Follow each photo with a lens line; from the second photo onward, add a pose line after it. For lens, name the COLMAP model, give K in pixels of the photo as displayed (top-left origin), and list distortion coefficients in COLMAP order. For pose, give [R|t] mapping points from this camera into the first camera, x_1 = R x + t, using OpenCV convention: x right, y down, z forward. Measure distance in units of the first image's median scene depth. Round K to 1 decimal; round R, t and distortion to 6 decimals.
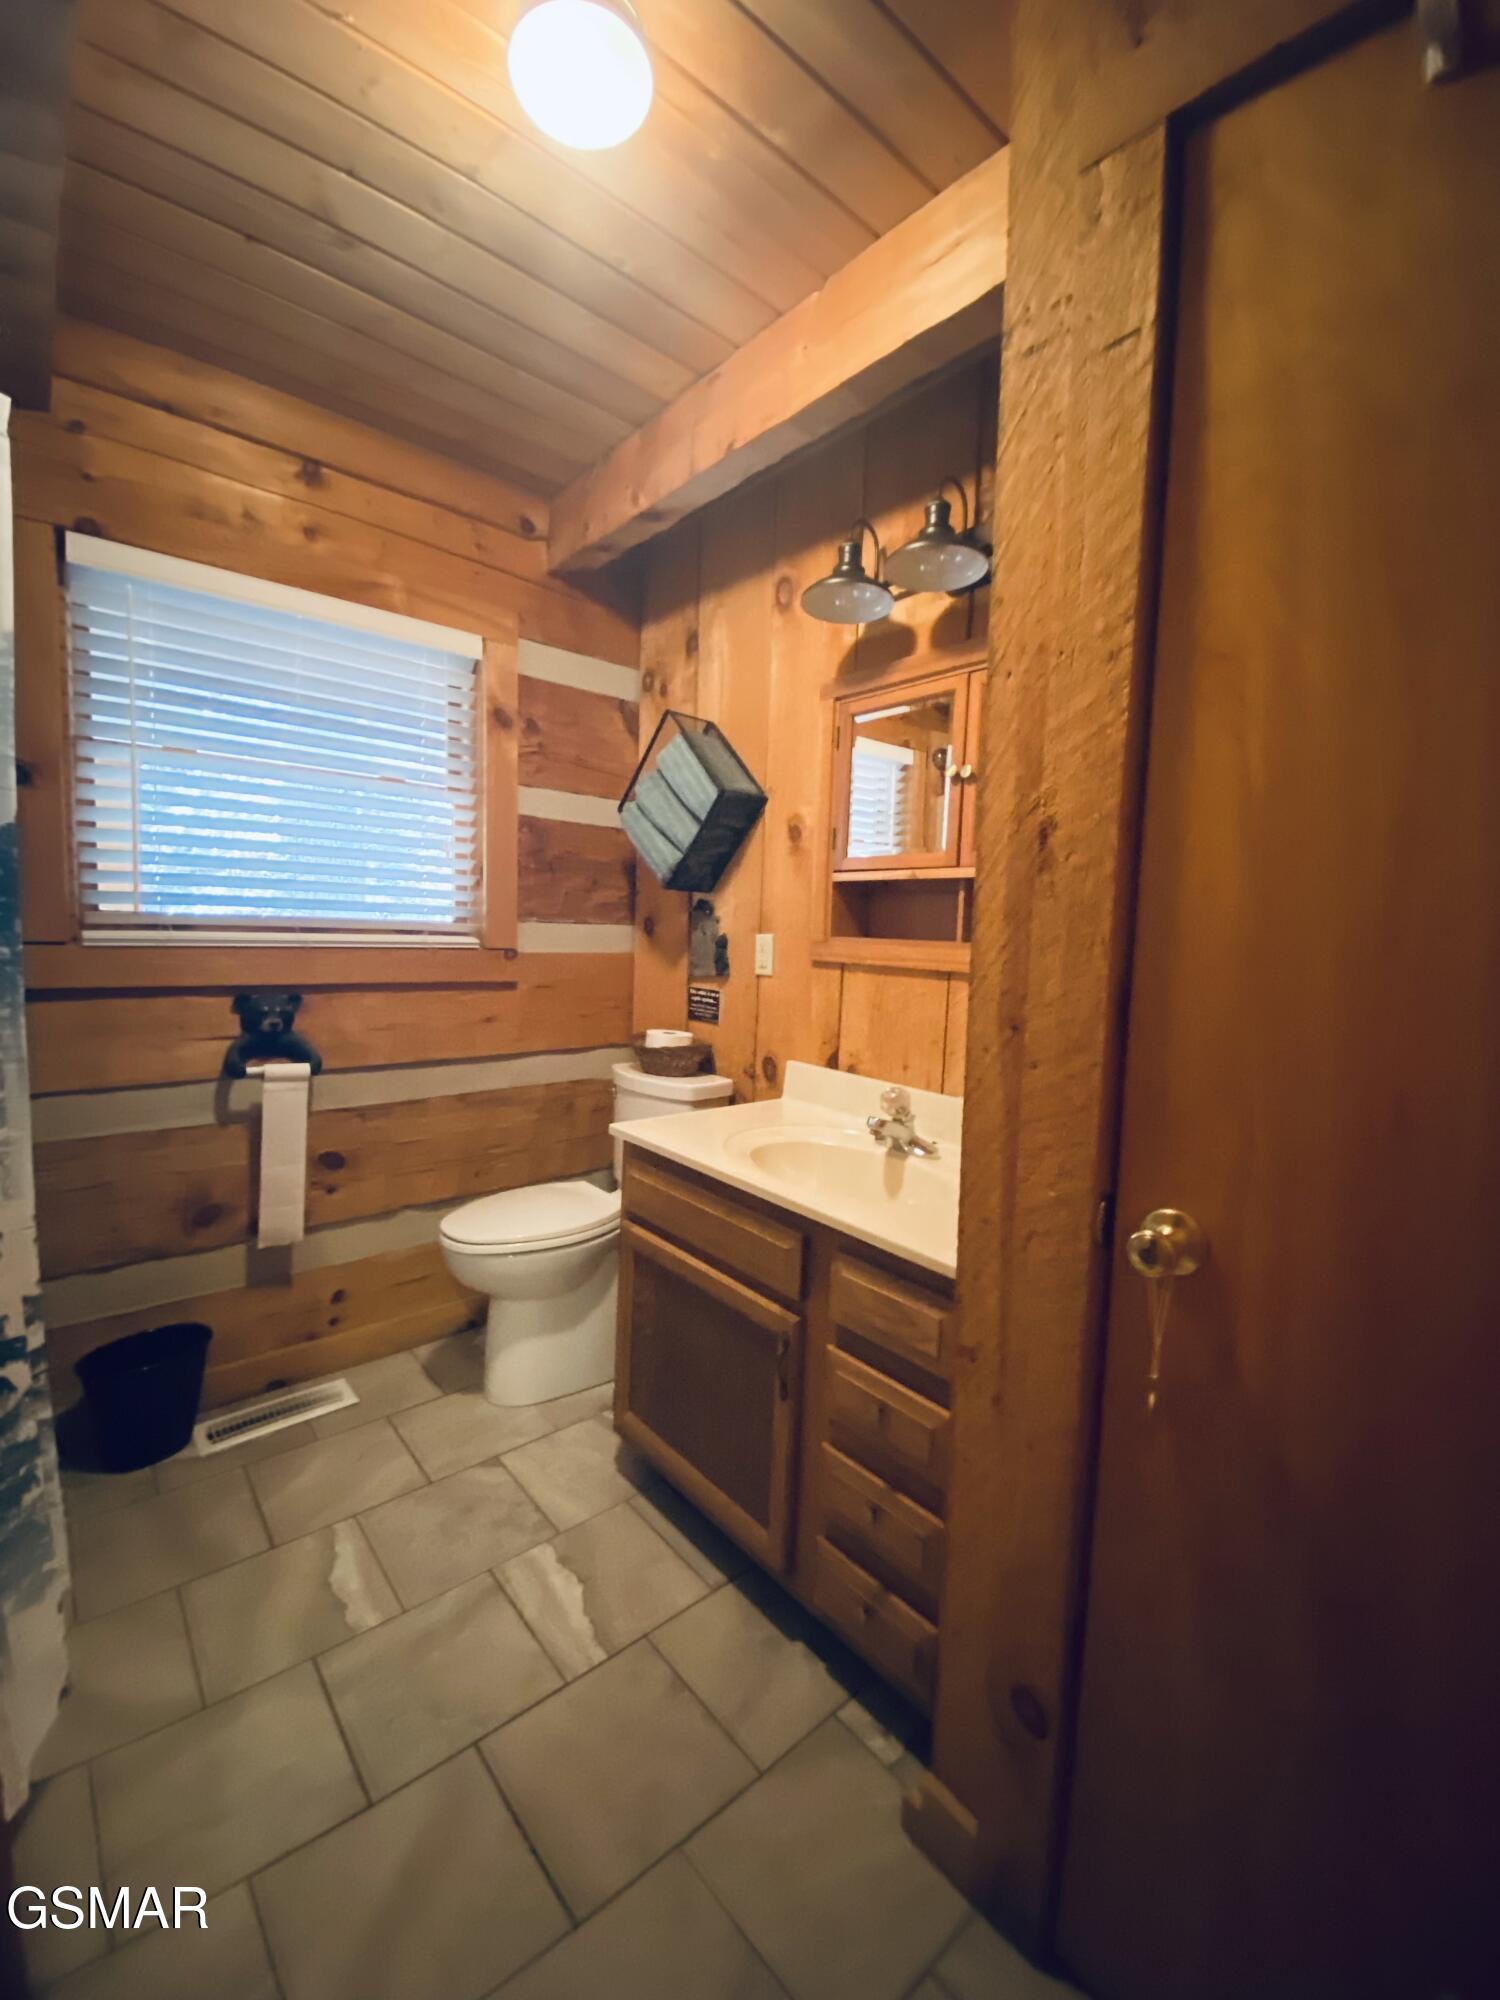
lens RADIAL K [[801.8, 0, 750.0], [0, 801.8, 1000.0], [0, 0, 1]] dist [0.017540, -0.019860]
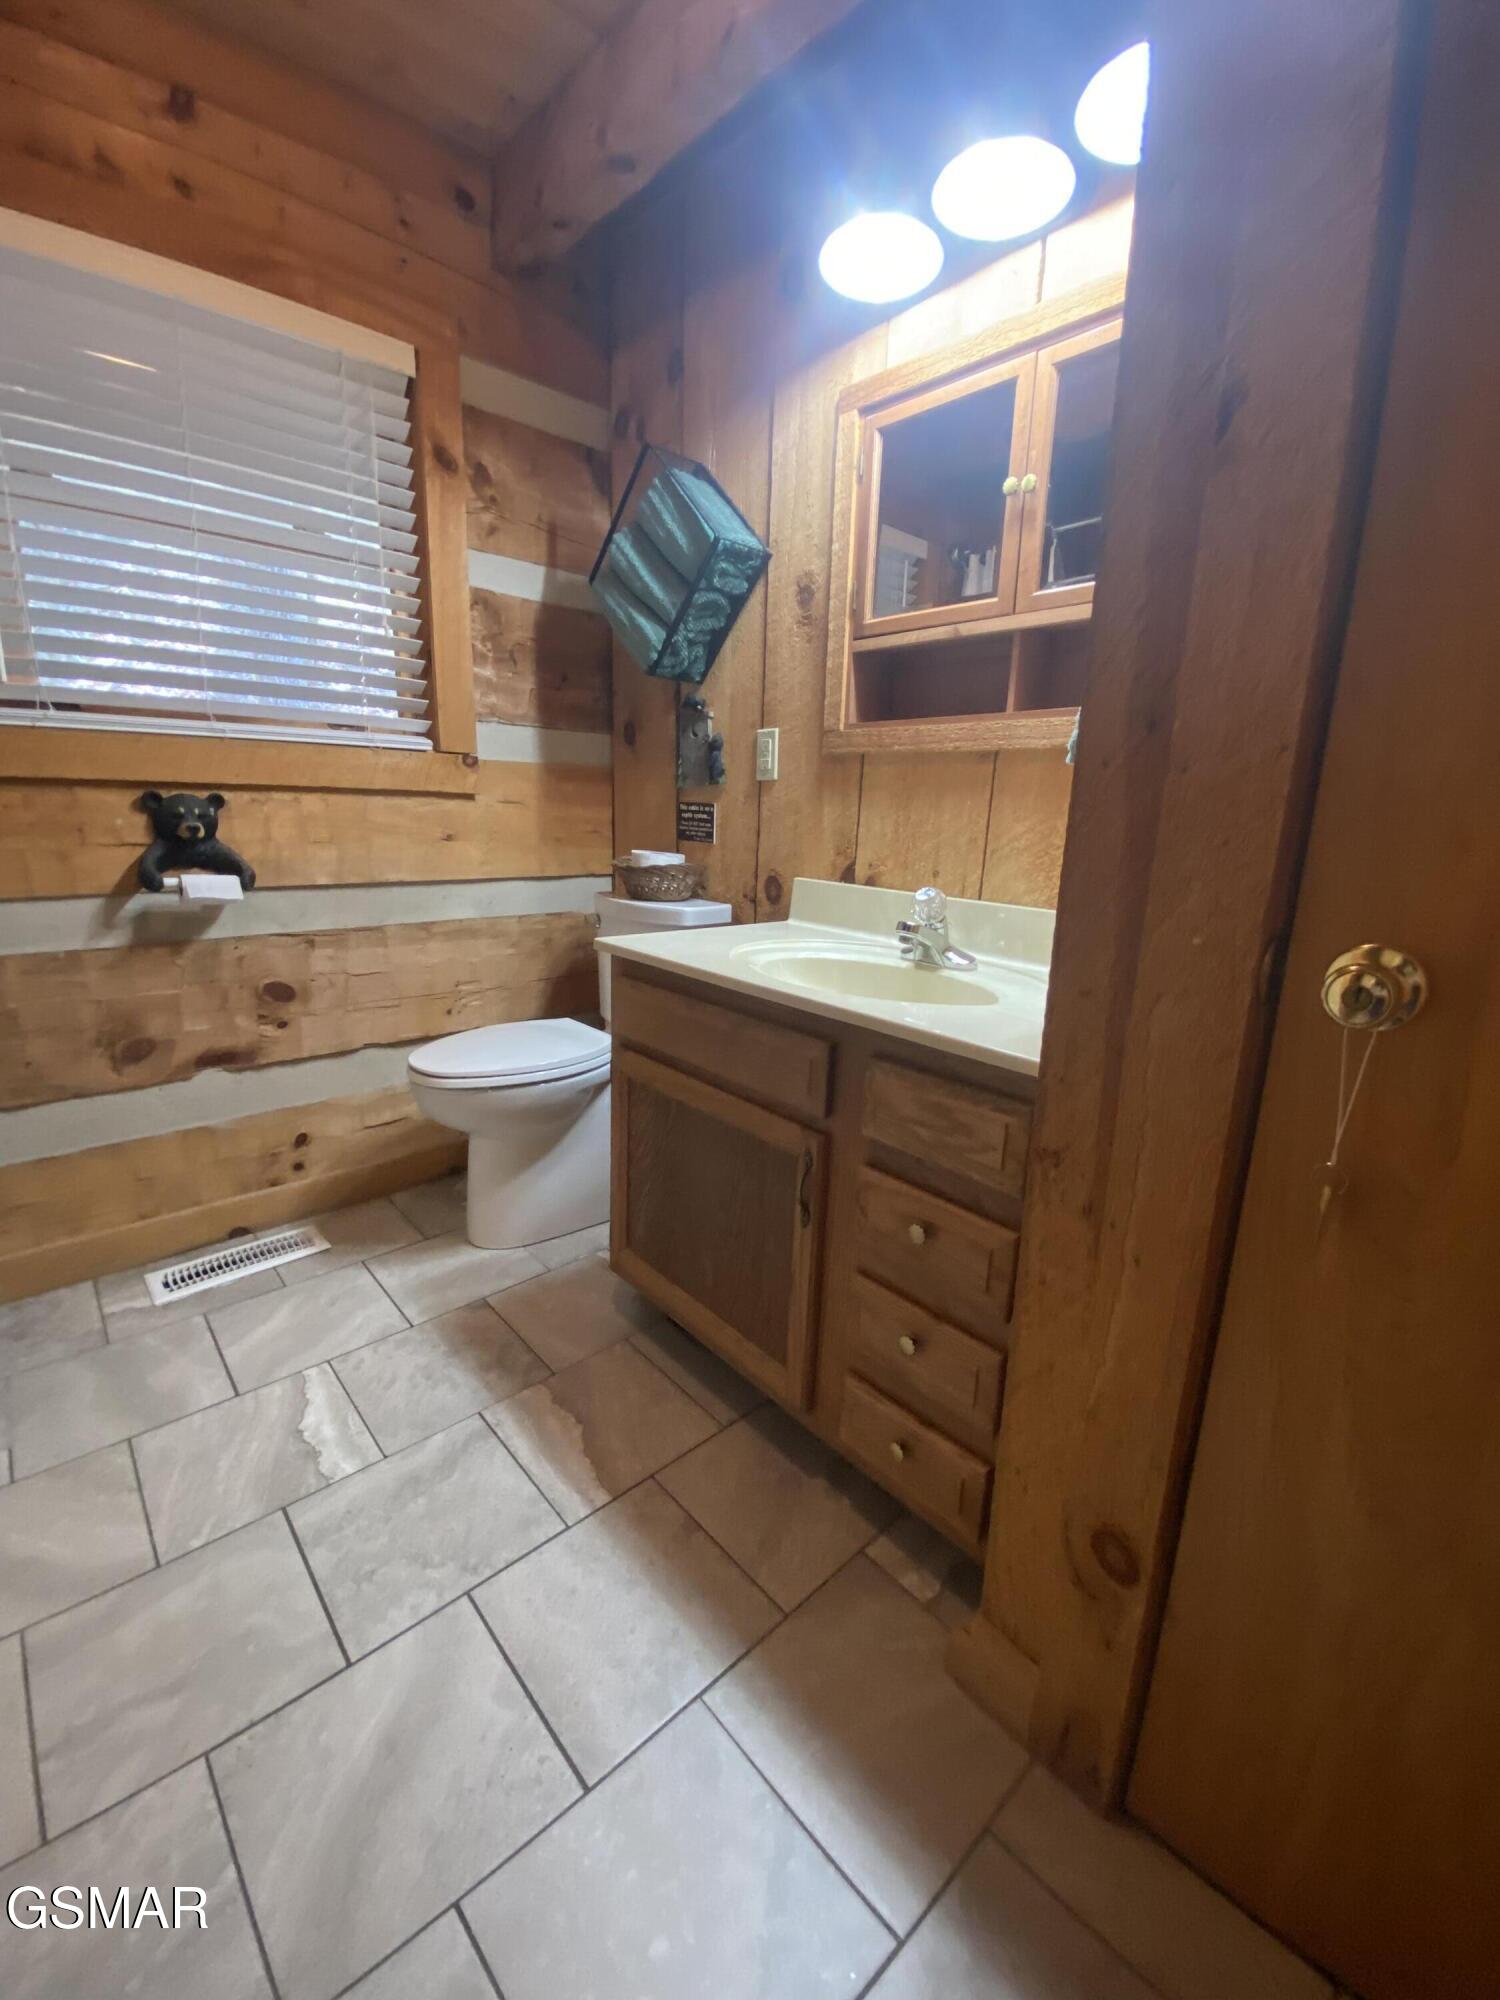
lens RADIAL K [[801.8, 0, 750.0], [0, 801.8, 1000.0], [0, 0, 1]] dist [0.017540, -0.019860]
pose [[0.999700, -0.008143, 0.023111, -0.027681], [0.004555, 0.988486, 0.151245, 0.091594], [-0.024077, -0.151094, 0.988226, 0.135556]]
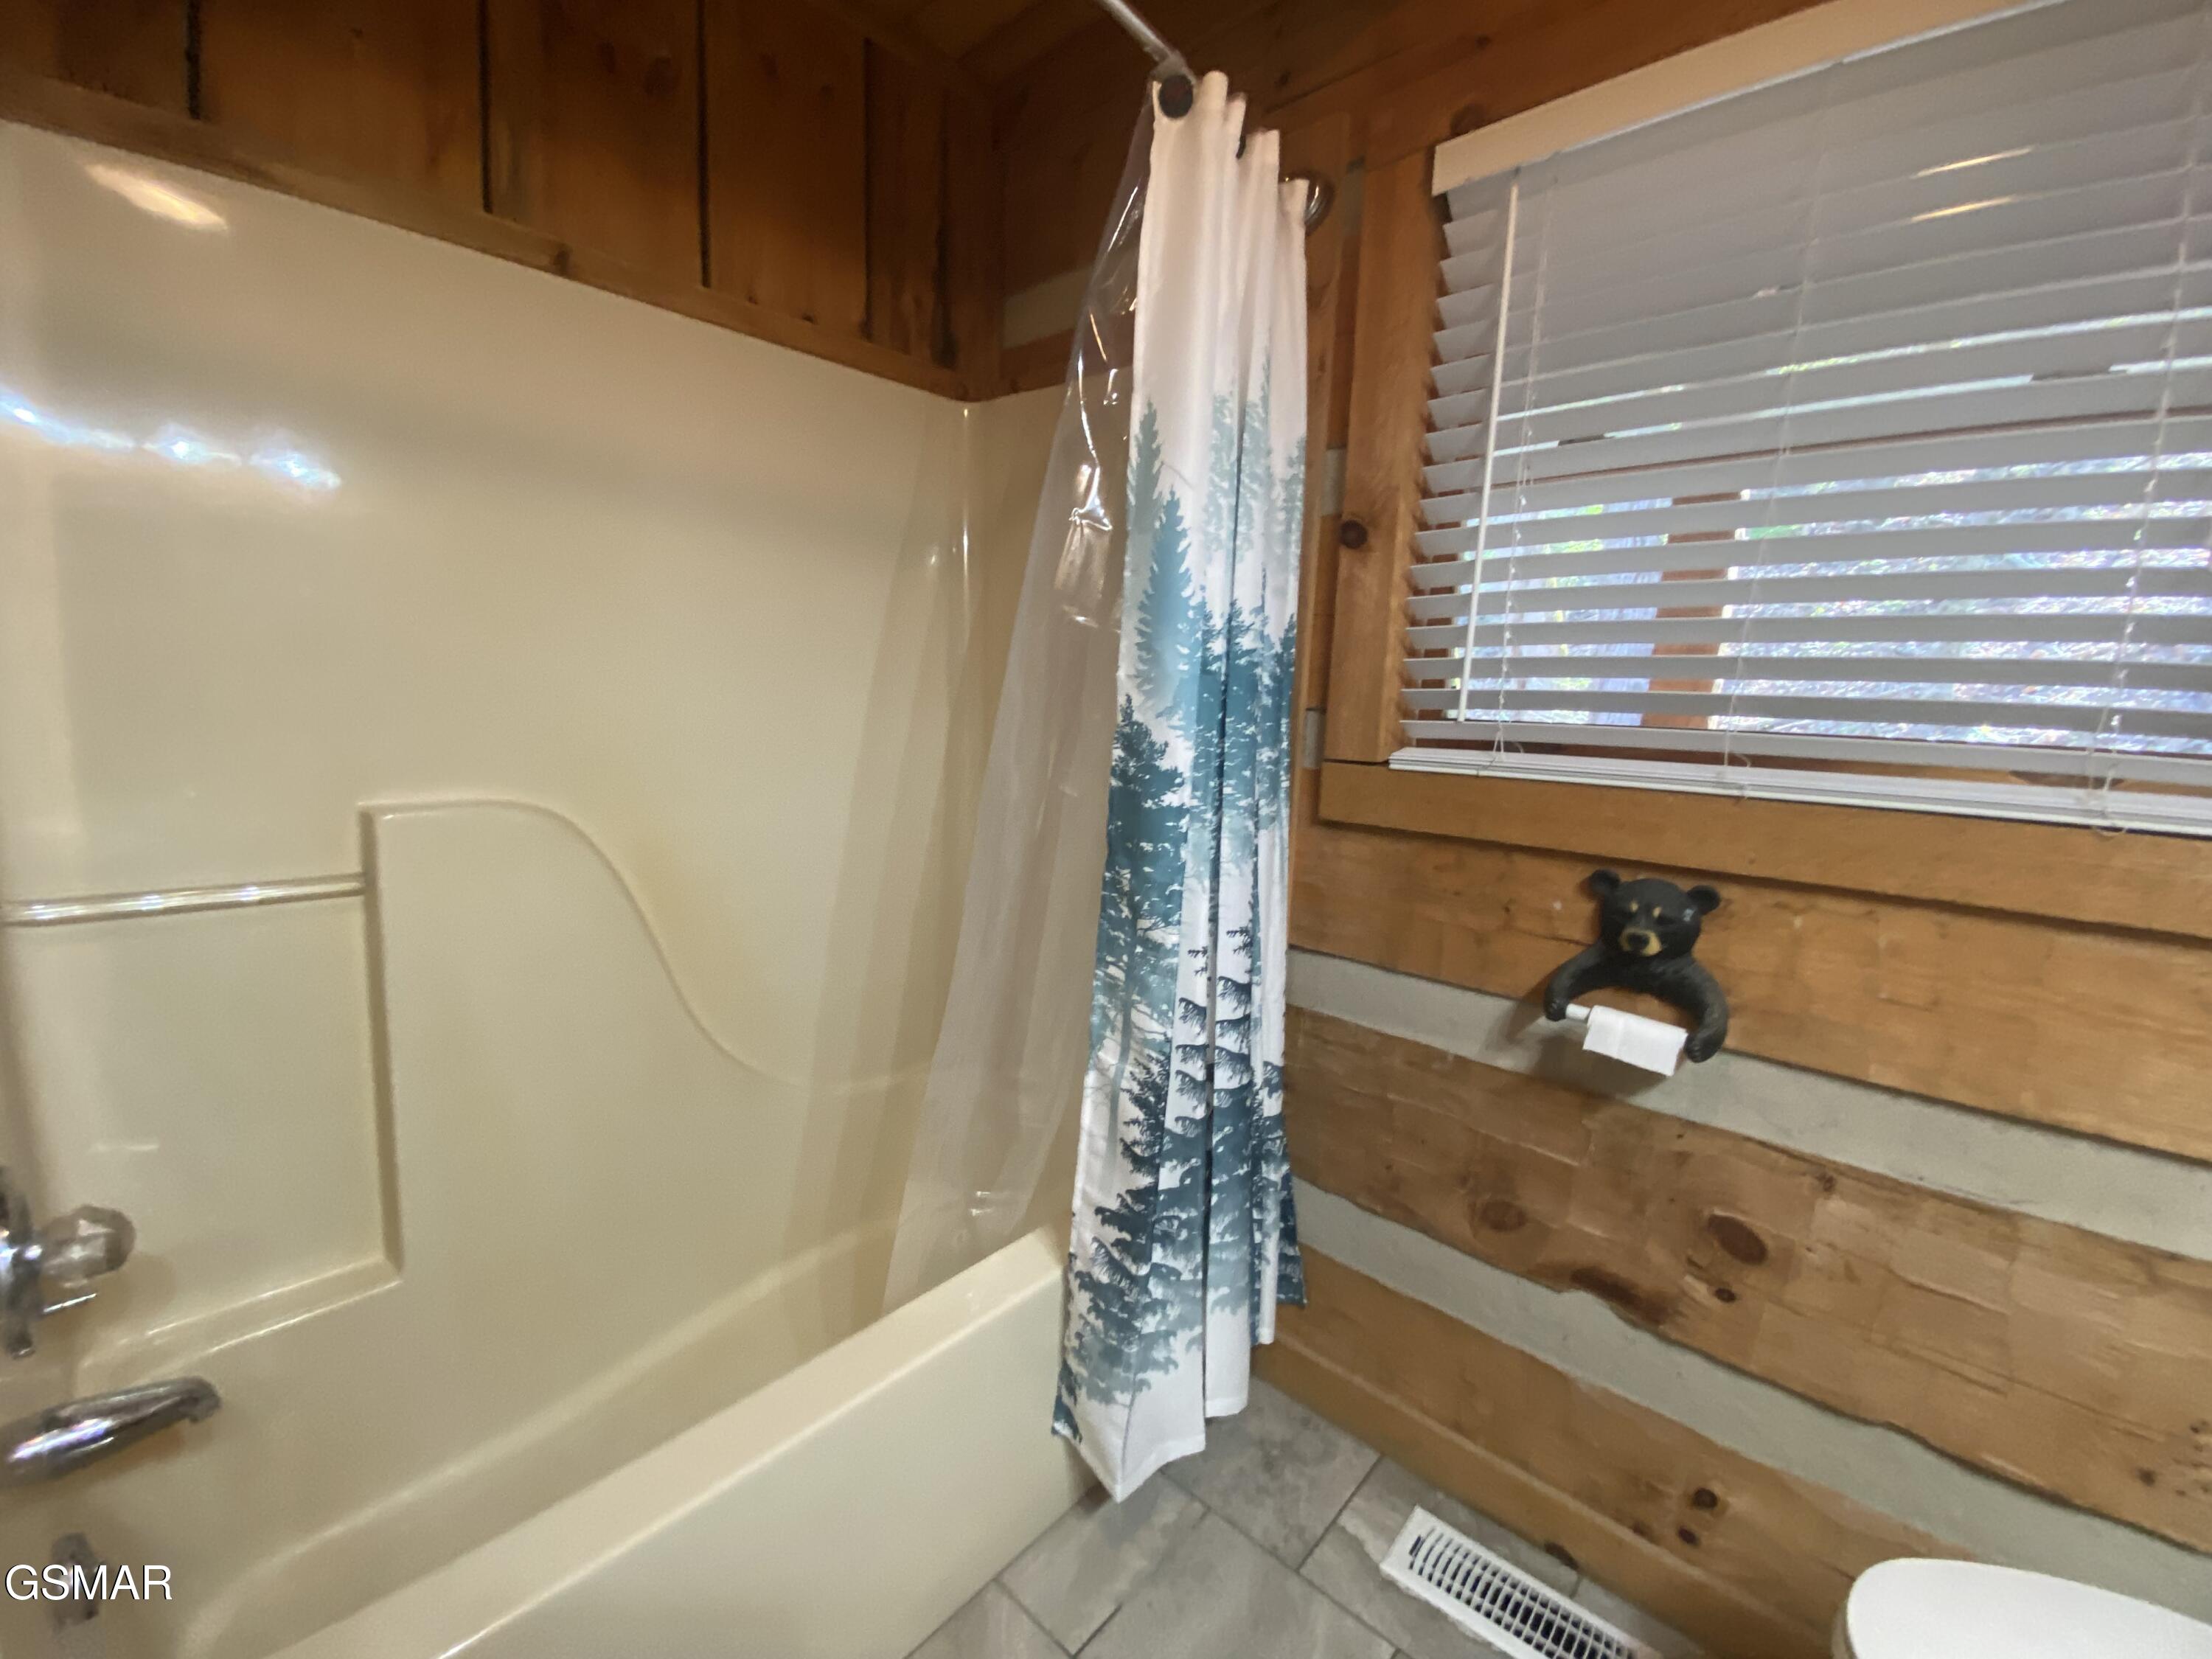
lens RADIAL K [[886.8, 0, 1106.0], [0, 886.8, 829.5], [0, 0, 1]] dist [0.017540, -0.019860]
pose [[0.115807, 0.120102, -0.985984, -0.082456], [-0.118886, 0.987203, 0.106287, -0.062371], [0.986131, 0.104911, 0.128603, 0.634893]]
